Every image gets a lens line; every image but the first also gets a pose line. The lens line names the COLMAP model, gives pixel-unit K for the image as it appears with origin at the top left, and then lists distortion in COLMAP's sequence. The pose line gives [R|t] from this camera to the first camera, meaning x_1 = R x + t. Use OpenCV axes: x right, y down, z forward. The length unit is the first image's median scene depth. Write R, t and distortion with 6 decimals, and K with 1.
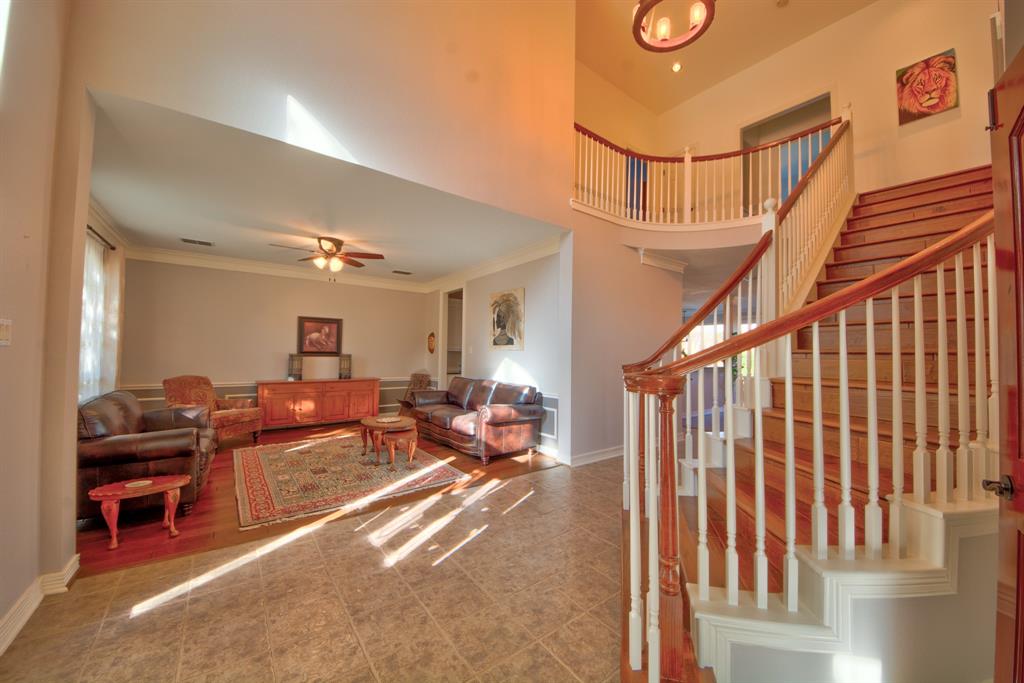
lens RADIAL K [[380.9, 0, 502.8], [0, 380.9, 343.1], [0, 0, 1]] dist [-0.000781, -0.013397]
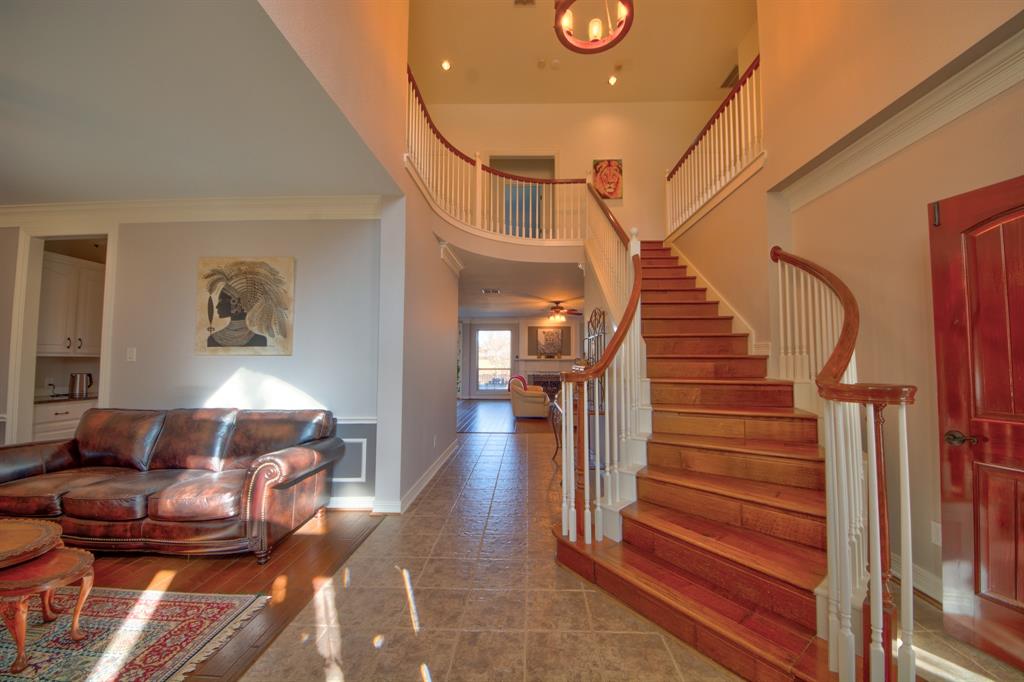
lens RADIAL K [[380.9, 0, 502.8], [0, 380.9, 342.6], [0, 0, 1]] dist [-0.000781, -0.013397]
pose [[0.579656, 0.027096, 0.814411, -0.279086], [-0.015231, 0.999633, -0.022417, 0.007057], [-0.814719, 0.000590, 0.579855, 0.369100]]
